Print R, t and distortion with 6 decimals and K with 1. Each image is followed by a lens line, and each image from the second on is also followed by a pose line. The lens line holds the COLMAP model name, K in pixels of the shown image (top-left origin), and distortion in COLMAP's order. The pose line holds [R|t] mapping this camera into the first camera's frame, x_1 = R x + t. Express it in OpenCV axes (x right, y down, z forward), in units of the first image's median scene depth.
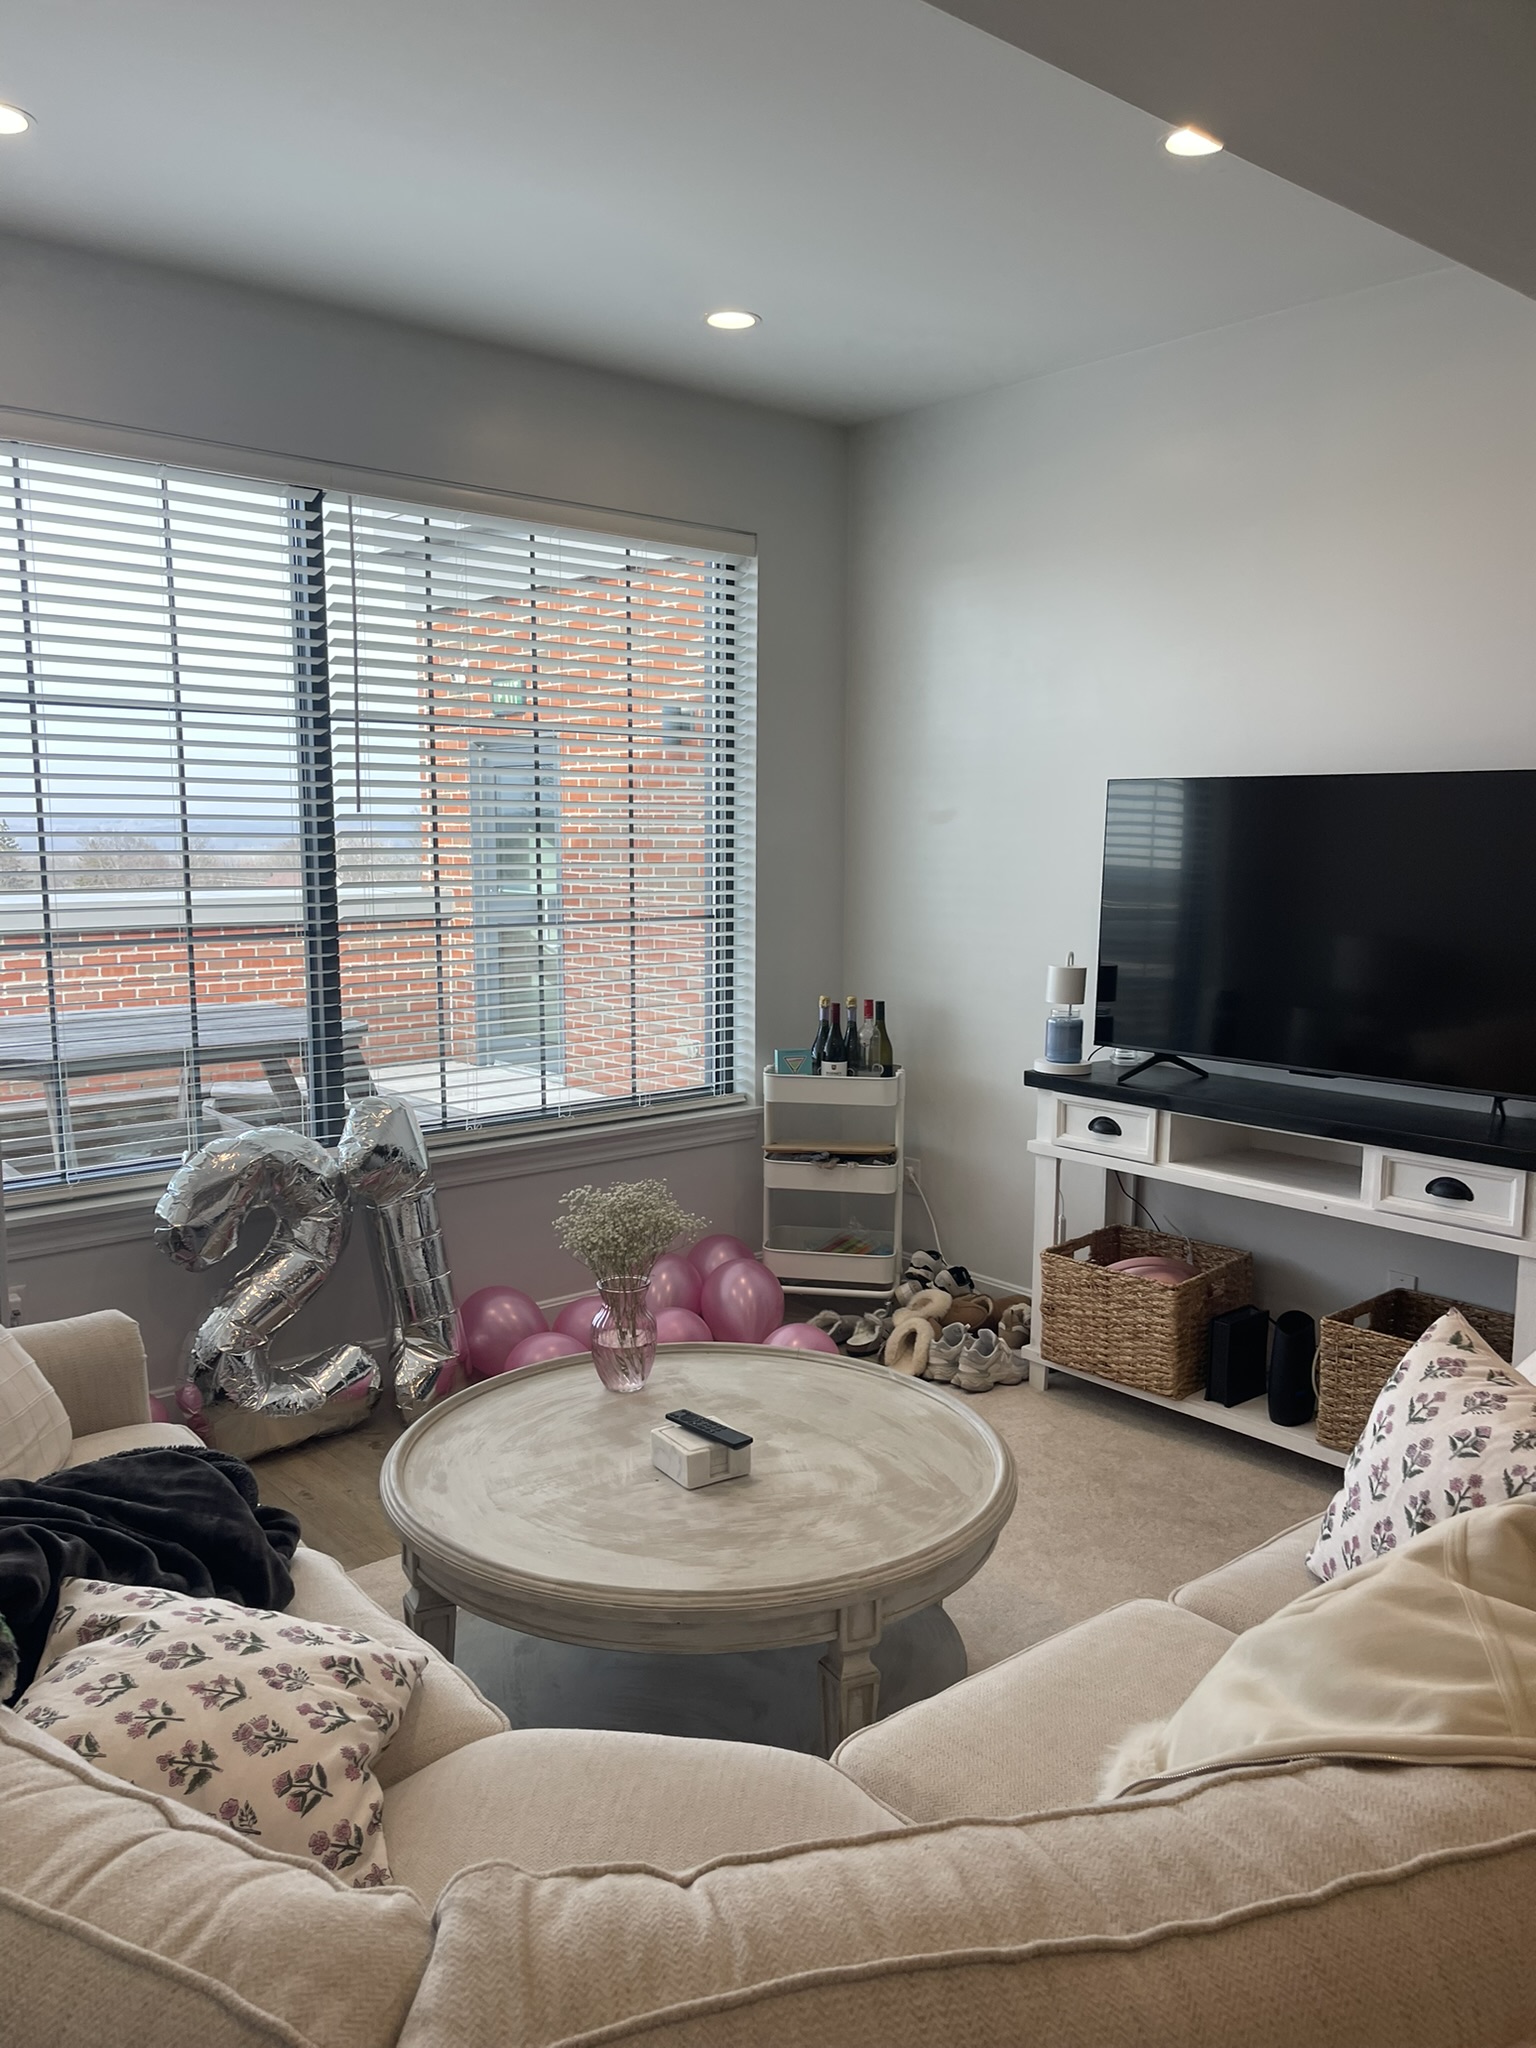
lens RADIAL K [[1557.3, 0, 762.8], [0, 1557.3, 1010.6], [0, 0, 1]] dist [0.035113, -0.064111]
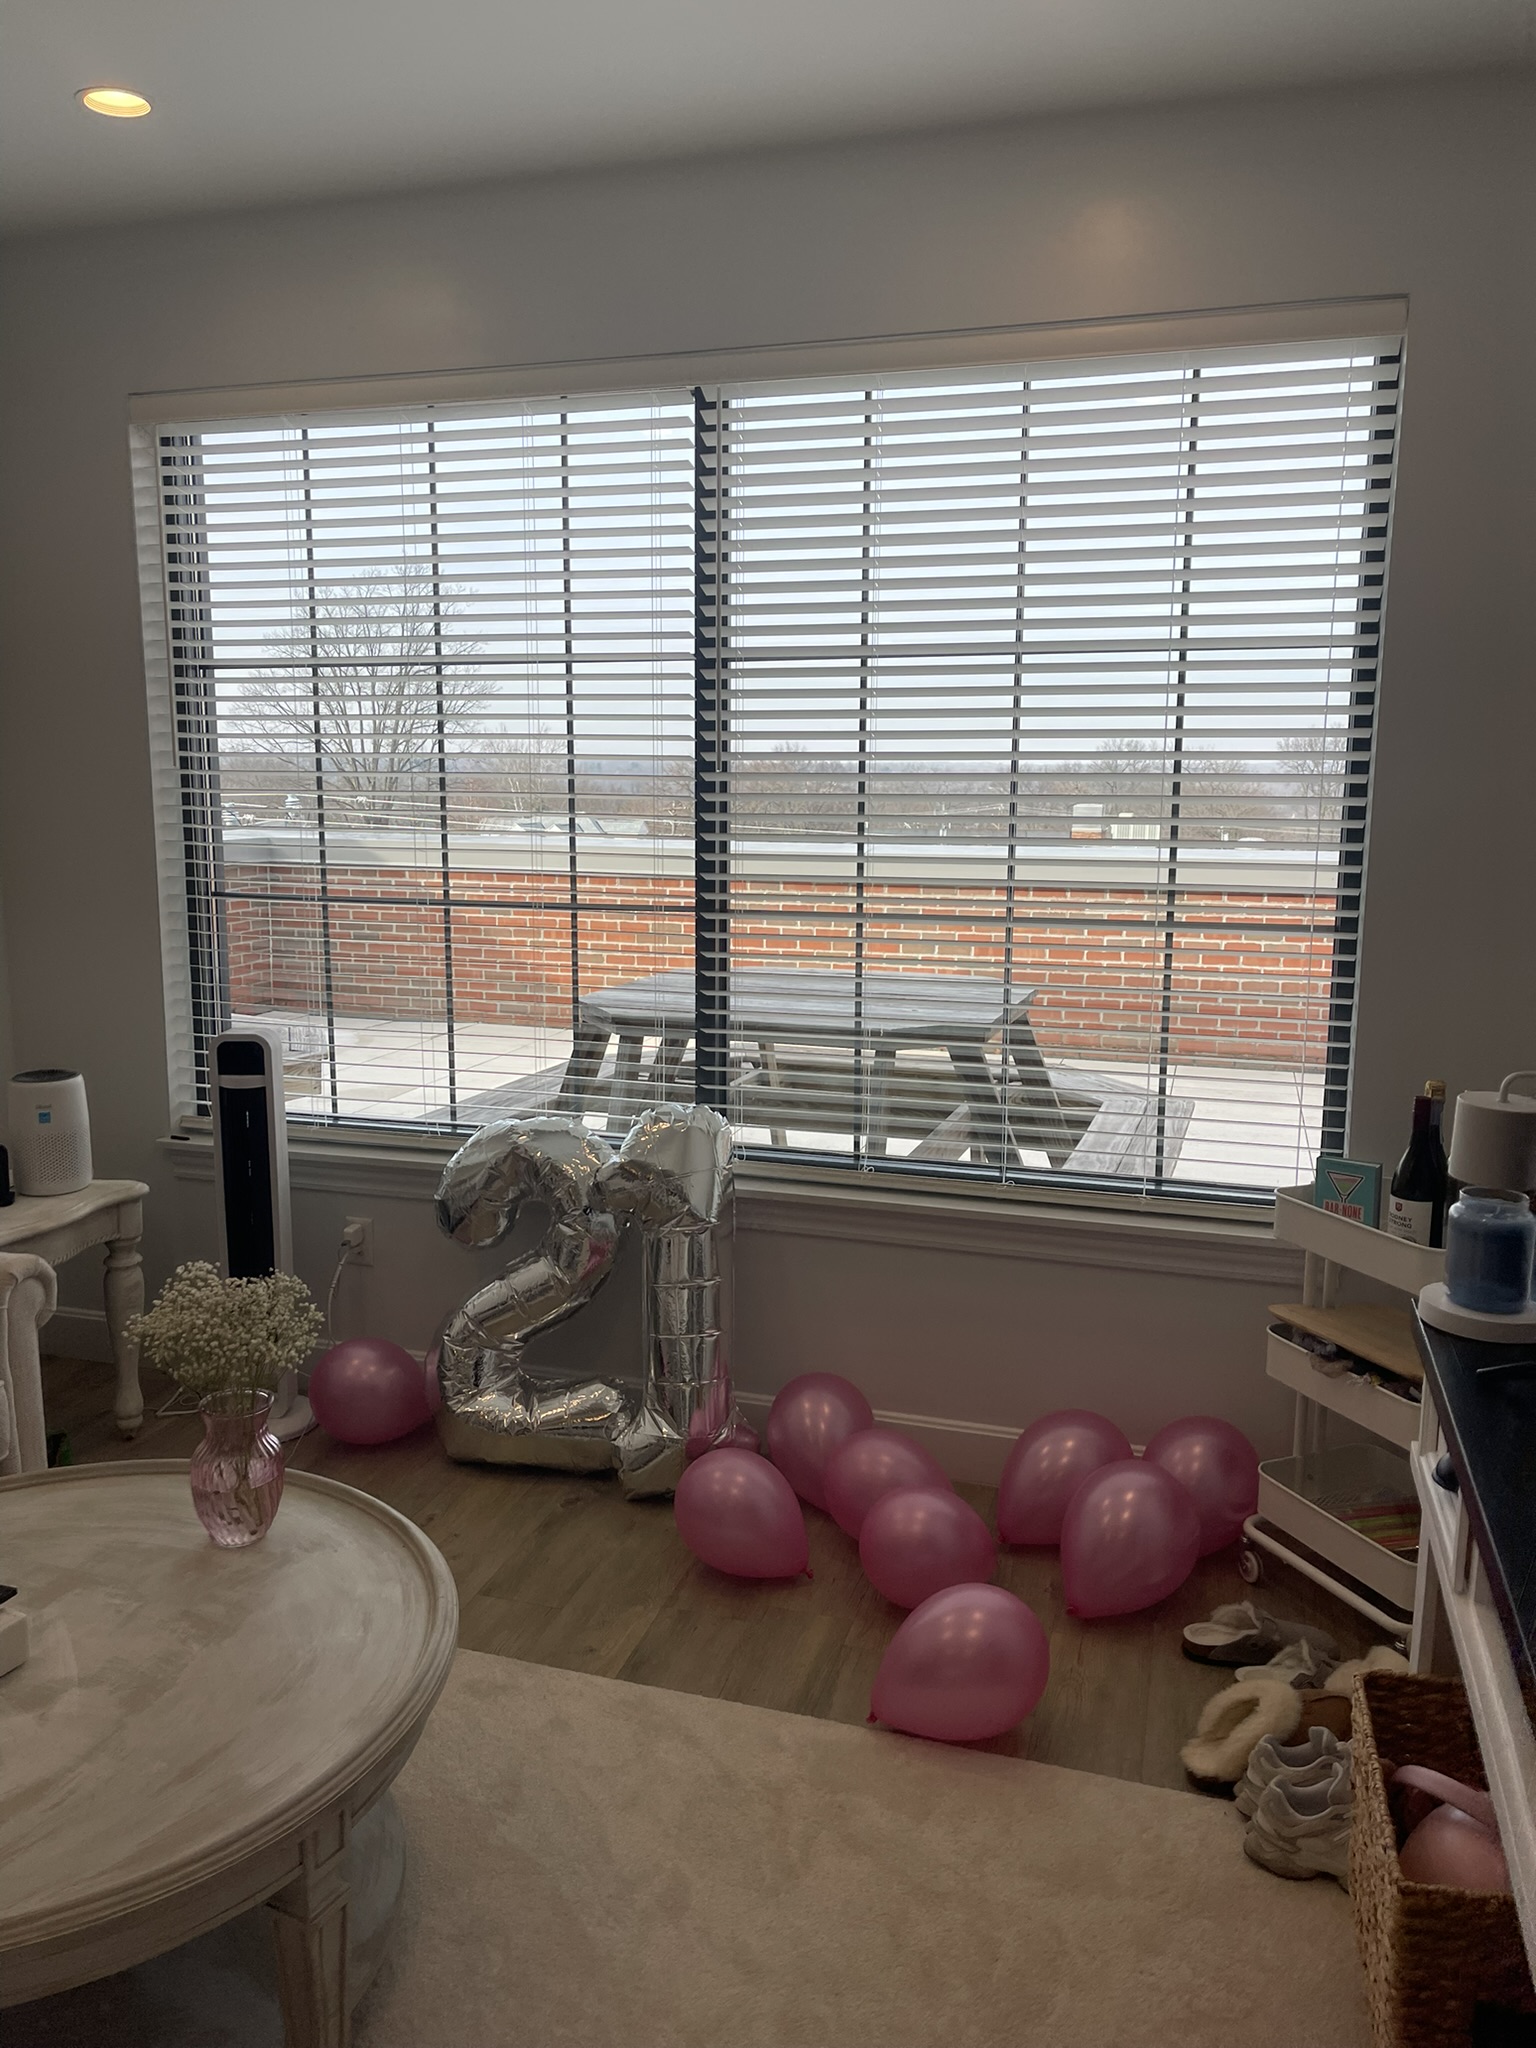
lens RADIAL K [[1557.3, 0, 762.8], [0, 1557.3, 1010.6], [0, 0, 1]] dist [0.035113, -0.064111]
pose [[0.525900, 0.141034, -0.838772, 0.506873], [-0.094904, 0.989729, 0.106912, -0.097293], [0.845235, 0.023378, 0.533883, 0.609950]]
